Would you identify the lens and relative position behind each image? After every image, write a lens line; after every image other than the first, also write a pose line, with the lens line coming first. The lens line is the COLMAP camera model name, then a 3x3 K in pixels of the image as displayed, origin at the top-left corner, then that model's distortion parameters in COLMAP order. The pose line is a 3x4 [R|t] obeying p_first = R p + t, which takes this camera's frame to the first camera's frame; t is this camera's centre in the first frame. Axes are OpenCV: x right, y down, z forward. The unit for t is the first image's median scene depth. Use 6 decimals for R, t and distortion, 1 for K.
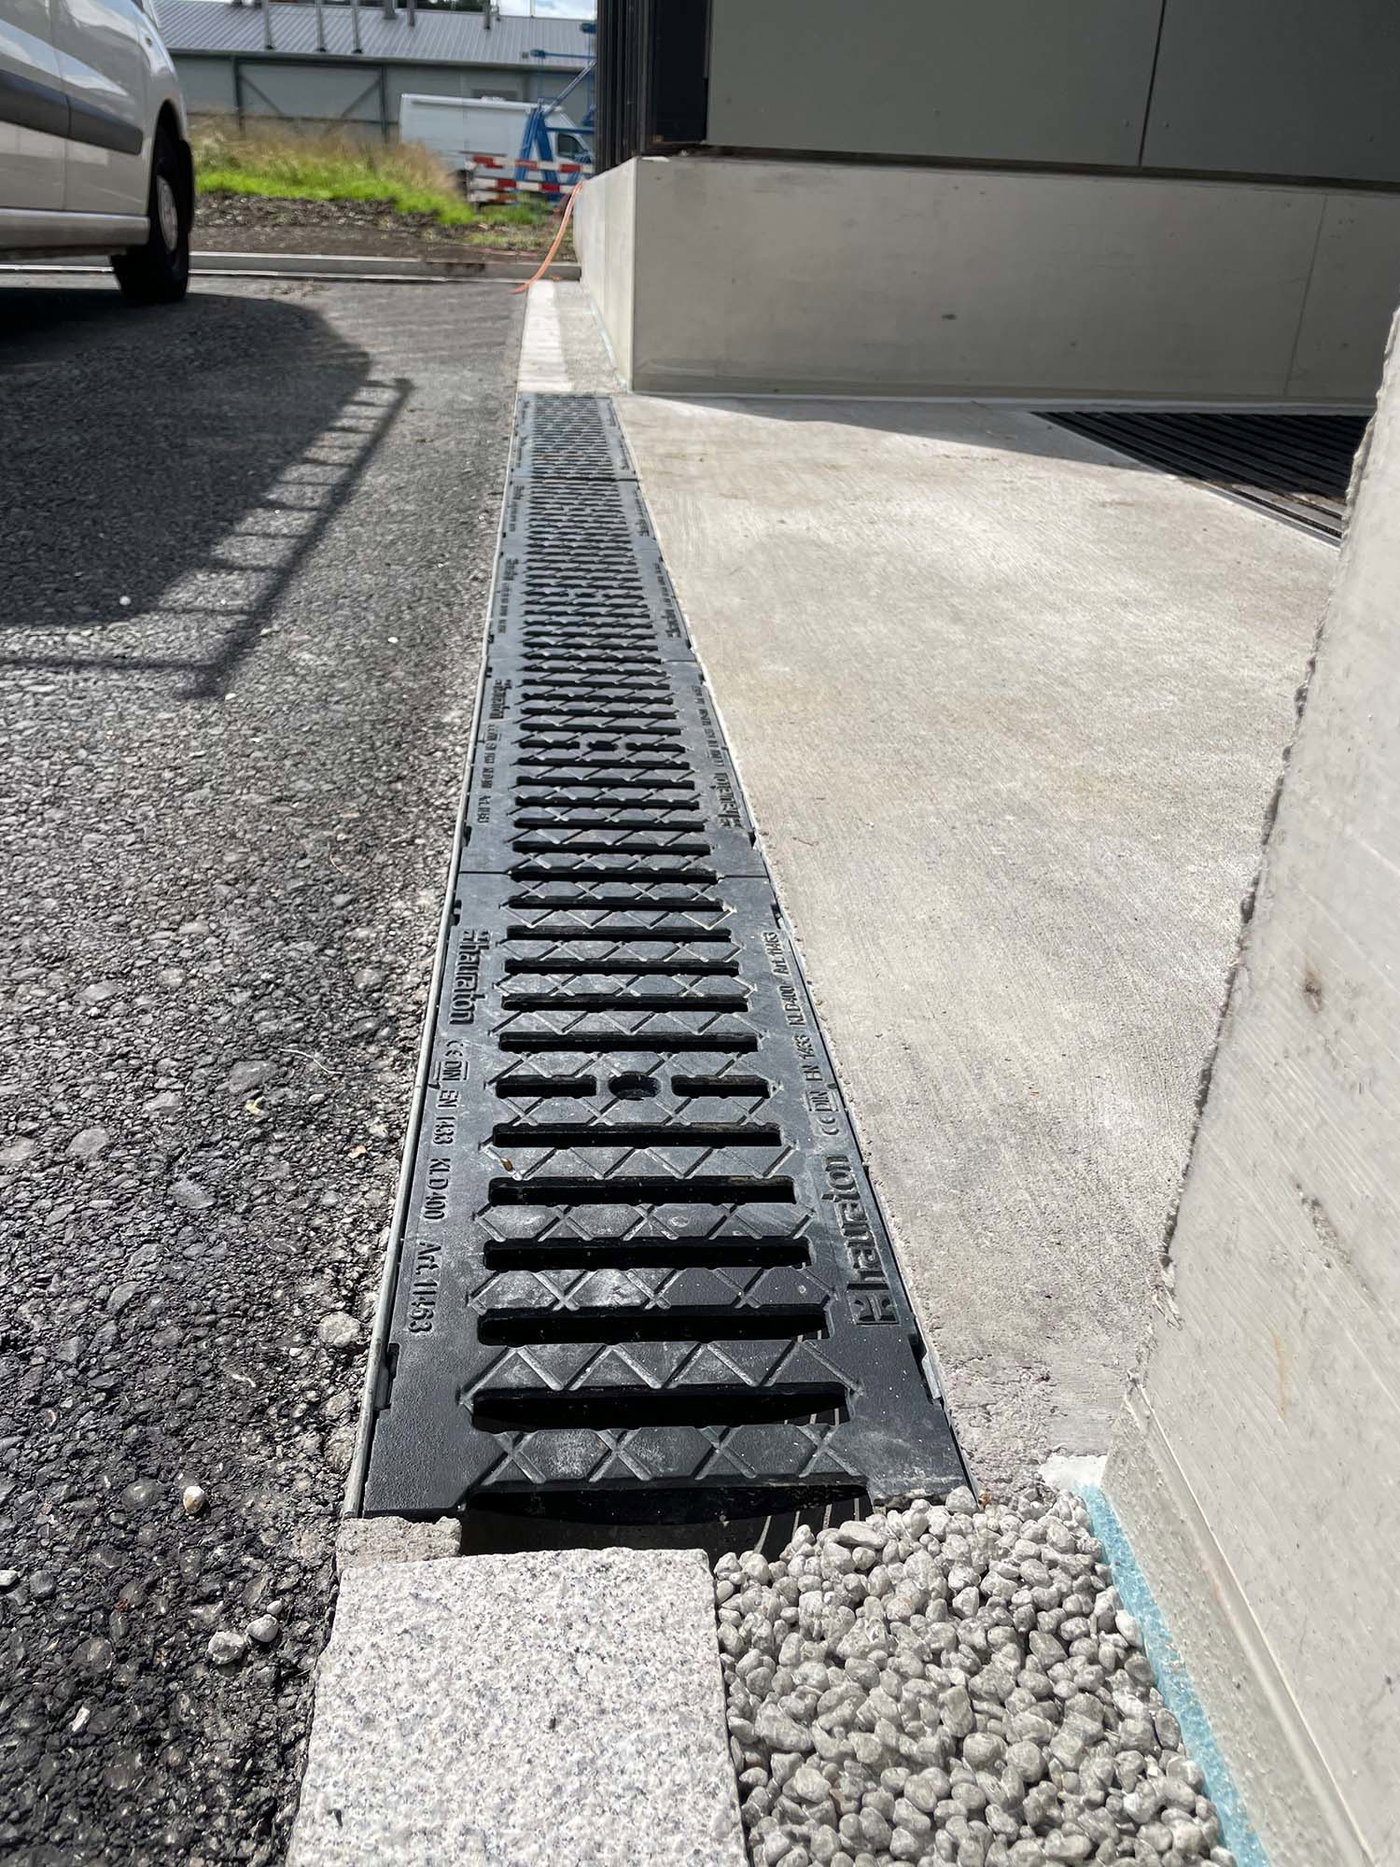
lens RADIAL K [[1426.5, 0, 677.1], [0, 1426.5, 942.4], [0, 0, 1]] dist [0.088515, -0.115819]
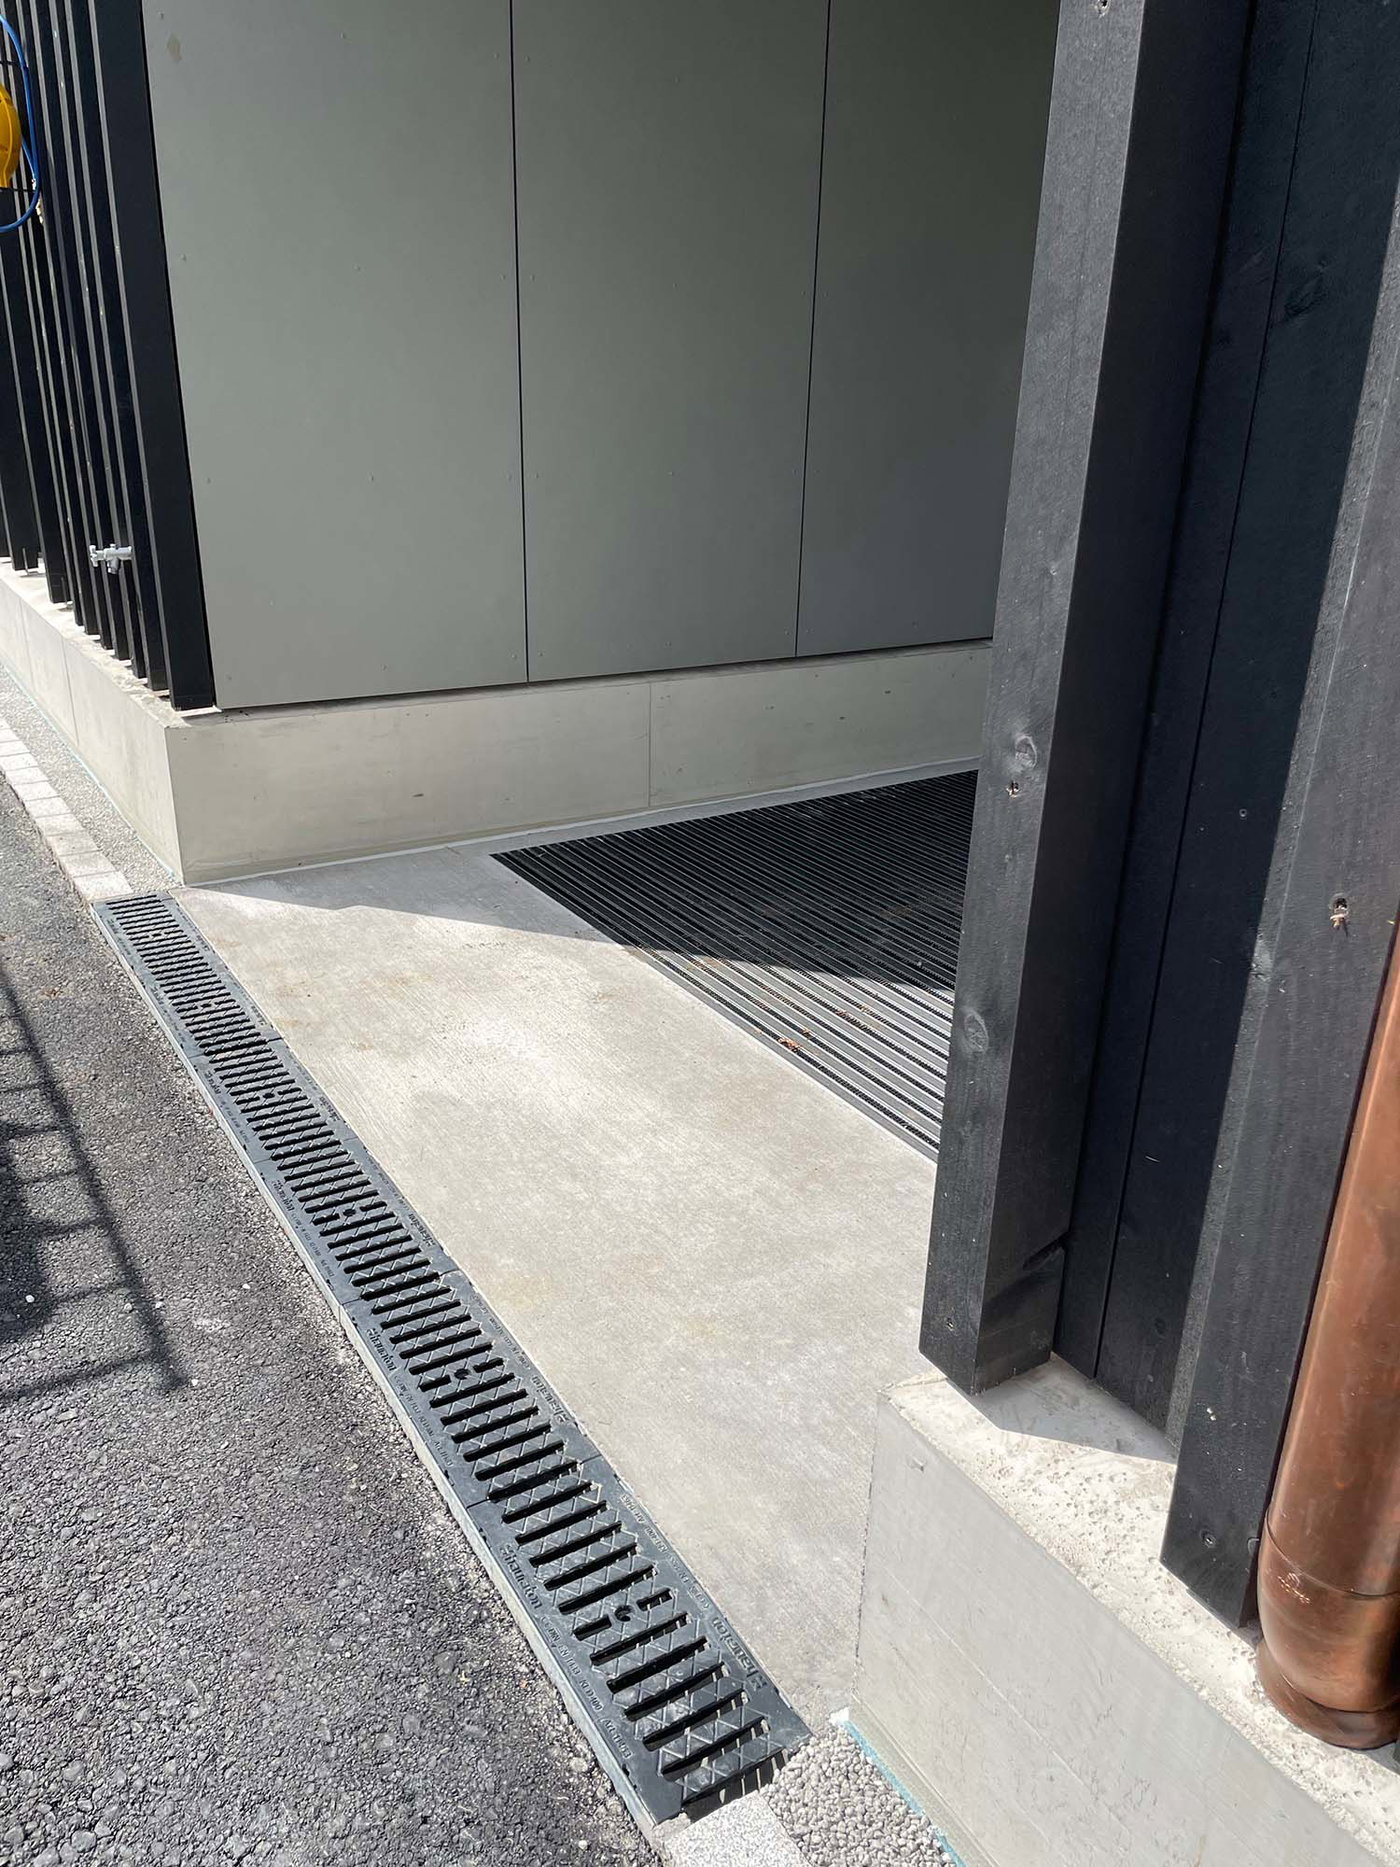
lens RADIAL K [[1426.5, 0, 677.1], [0, 1426.5, 942.4], [0, 0, 1]] dist [0.088515, -0.115819]
pose [[0.897164, -0.189554, 0.398956, -0.717638], [0.218511, 0.975435, -0.027929, -0.928645], [-0.383861, 0.112233, 0.916545, -1.437448]]
